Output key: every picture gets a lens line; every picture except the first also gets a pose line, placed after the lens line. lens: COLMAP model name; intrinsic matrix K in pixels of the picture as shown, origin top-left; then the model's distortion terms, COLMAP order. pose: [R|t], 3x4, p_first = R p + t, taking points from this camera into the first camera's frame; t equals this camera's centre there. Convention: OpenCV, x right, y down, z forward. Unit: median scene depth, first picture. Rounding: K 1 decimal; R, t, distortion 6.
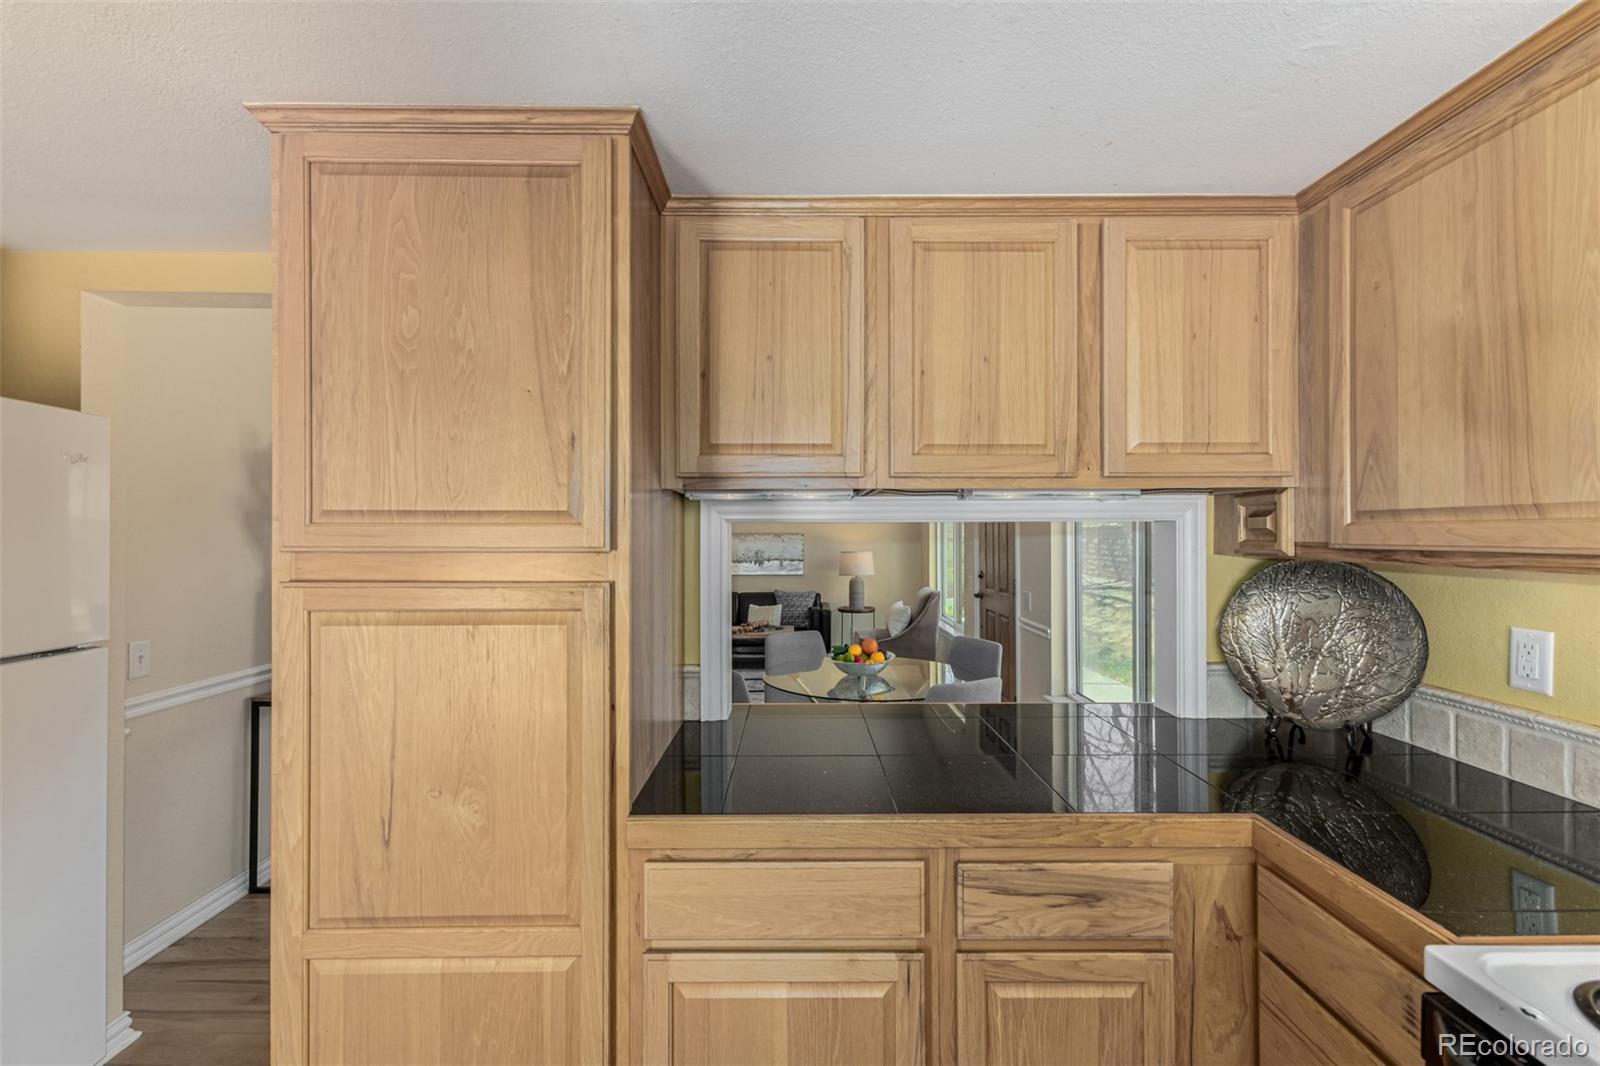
lens RADIAL K [[696.6, 0, 792.3], [0, 696.6, 531.8], [0, 0, 1]] dist [0.012464, -0.000042]
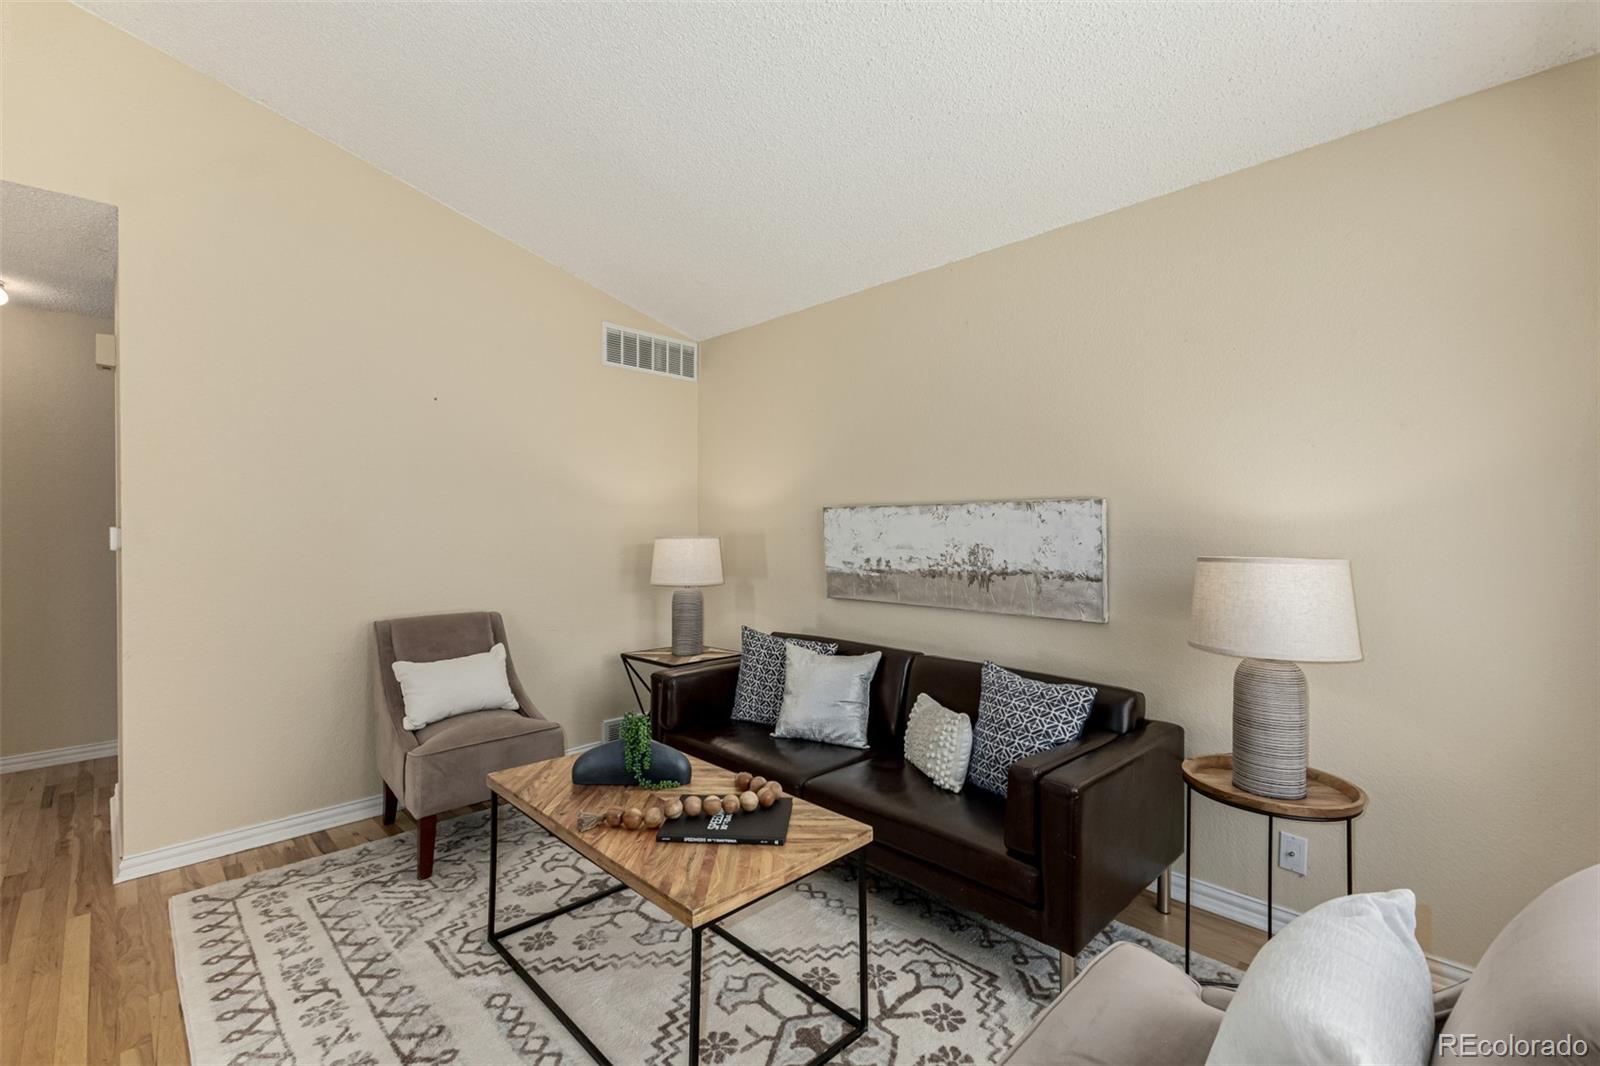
lens RADIAL K [[688.2, 0, 803.1], [0, 688.2, 529.2], [0, 0, 1]] dist [0.010142, -0.000609]
pose [[0.706515, 0.003007, -0.707692, 0.940183], [-0.001368, 0.999995, 0.002884, 0.106394], [0.707697, -0.001069, 0.706515, 4.355449]]
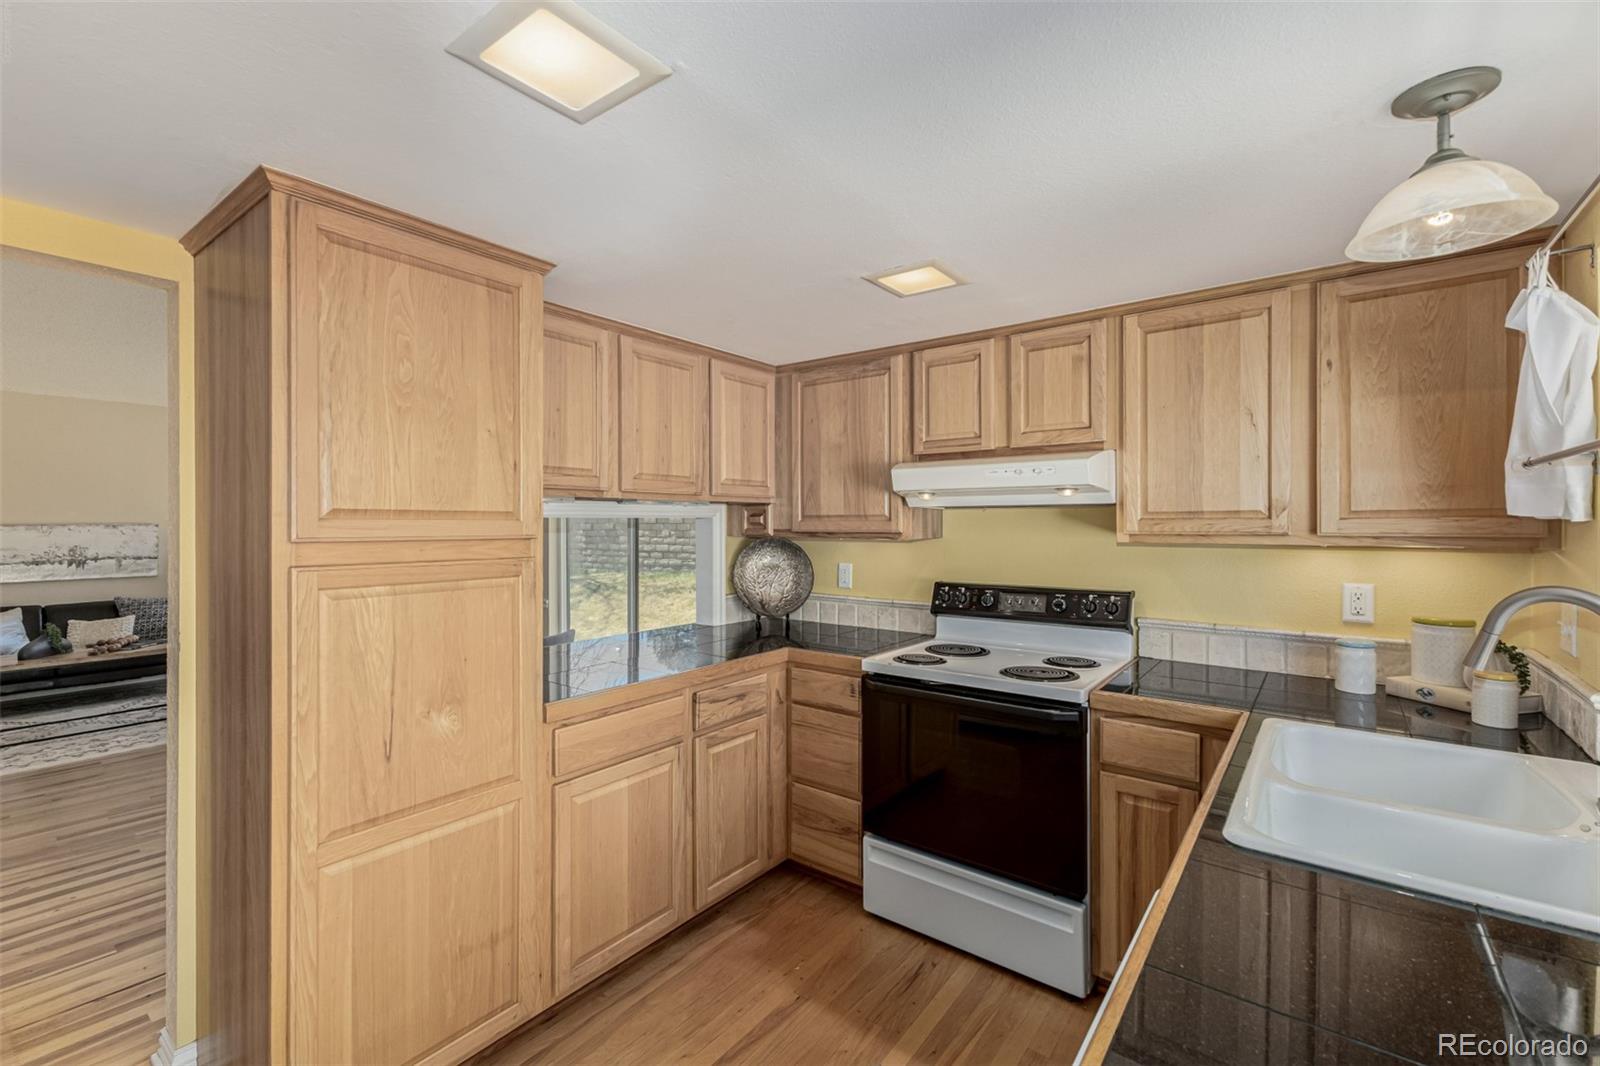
lens RADIAL K [[703.4, 0, 801.0], [0, 703.4, 524.3], [0, 0, 1]] dist [0.005480, -0.000592]
pose [[0.605284, -0.001197, 0.796009, -1.166564], [-0.002304, 0.999992, 0.003256, -0.009018], [-0.796006, -0.003805, 0.605276, -0.437601]]
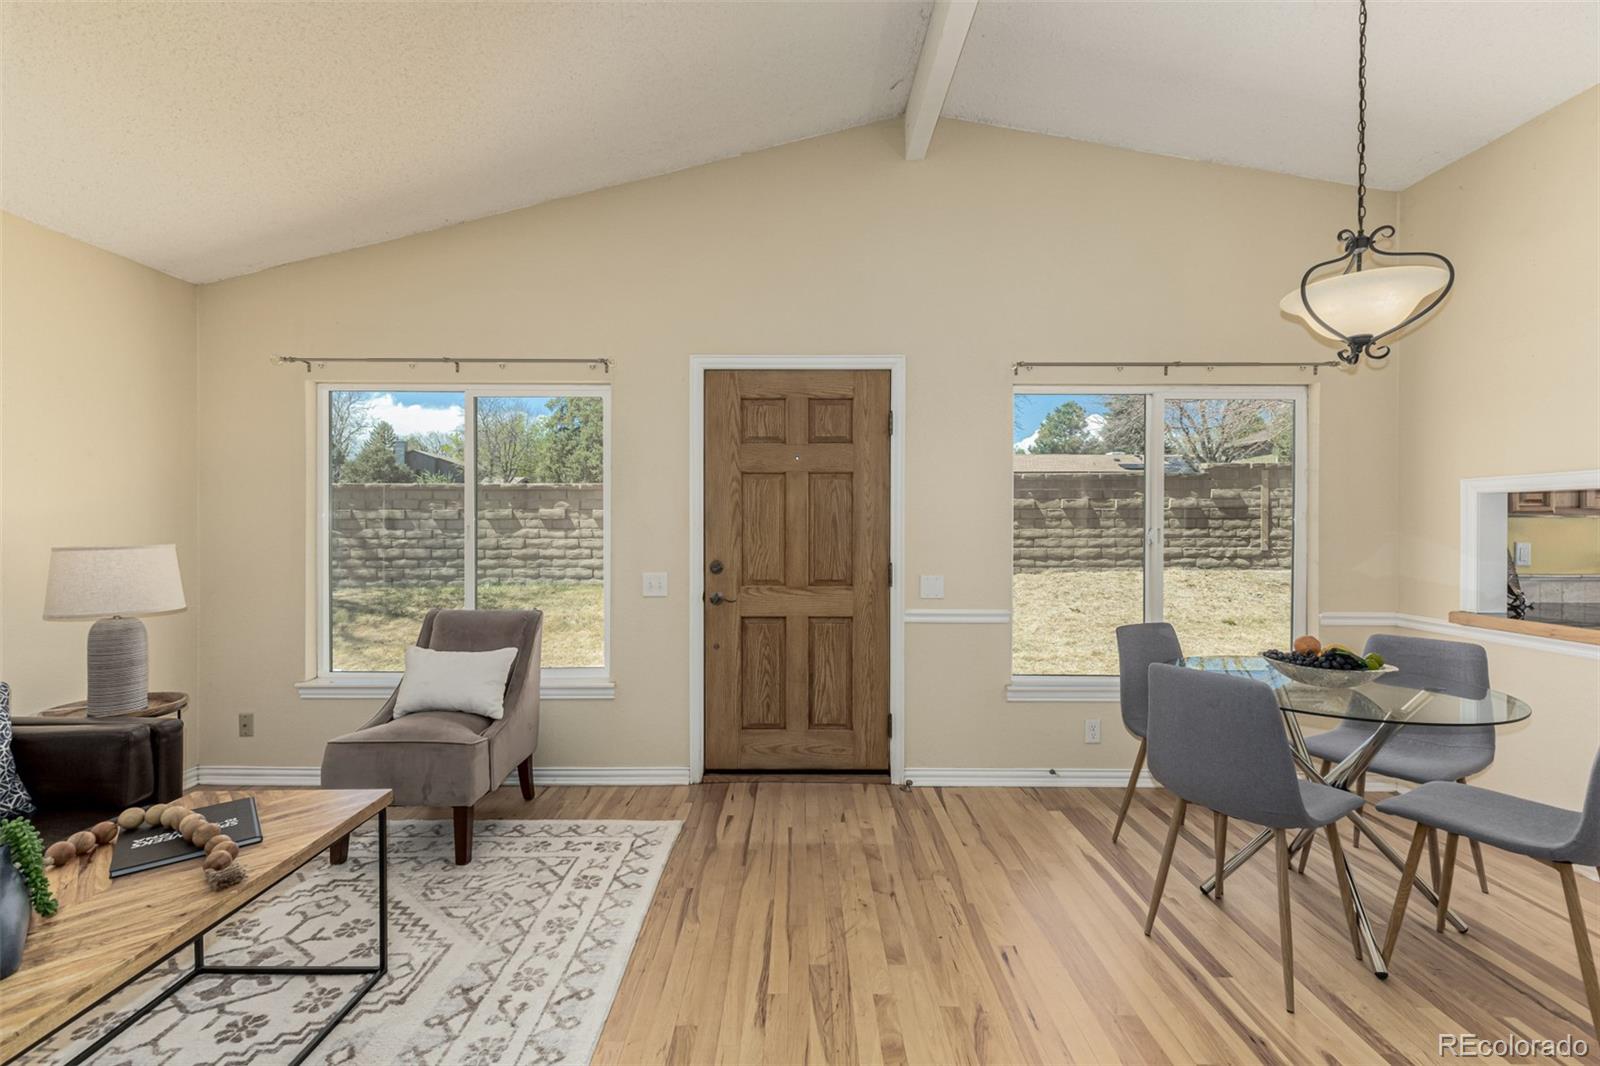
lens RADIAL K [[688.2, 0, 803.1], [0, 688.2, 529.2], [0, 0, 1]] dist [0.010142, -0.000609]
pose [[-0.007357, -0.002169, 0.999971, -1.644295], [-0.003117, 0.999993, 0.002146, 0.109706], [-0.999968, -0.003101, -0.007363, 4.061302]]
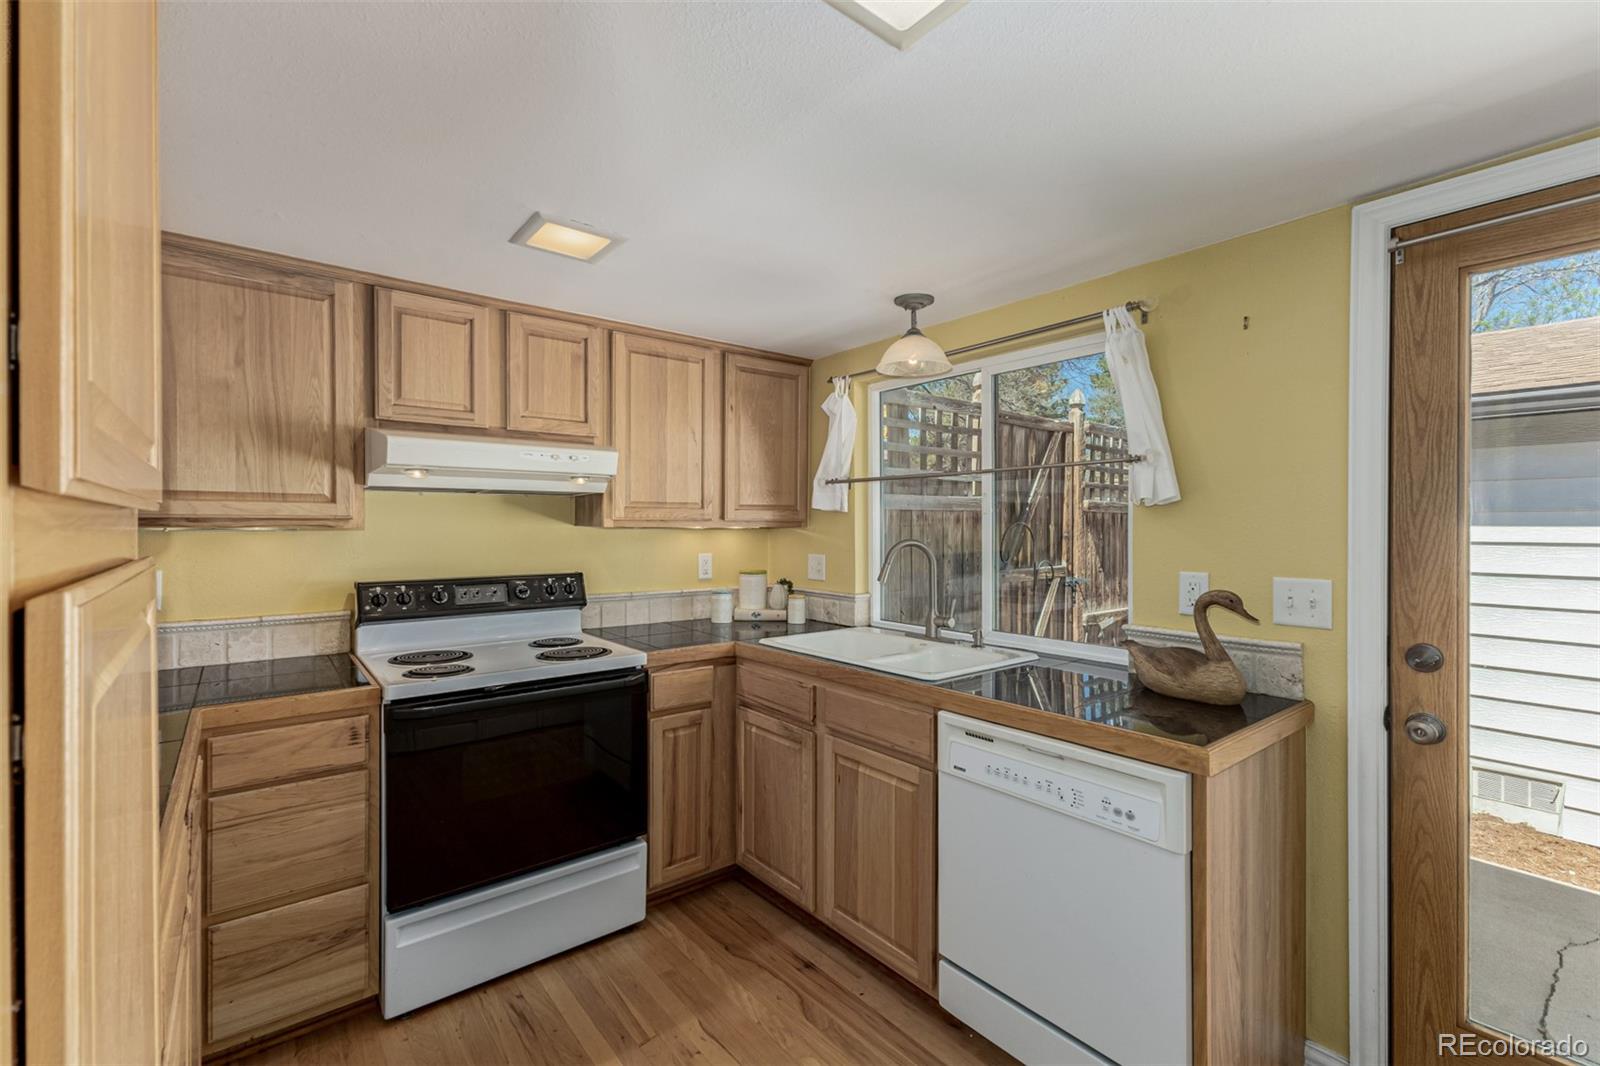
lens RADIAL K [[688.2, 0, 803.1], [0, 688.2, 529.2], [0, 0, 1]] dist [0.010142, -0.000609]
pose [[-0.636301, -0.004528, 0.771428, -1.164434], [-0.003897, 0.999989, 0.002655, 0.043235], [-0.771431, -0.001317, -0.636311, 0.952164]]
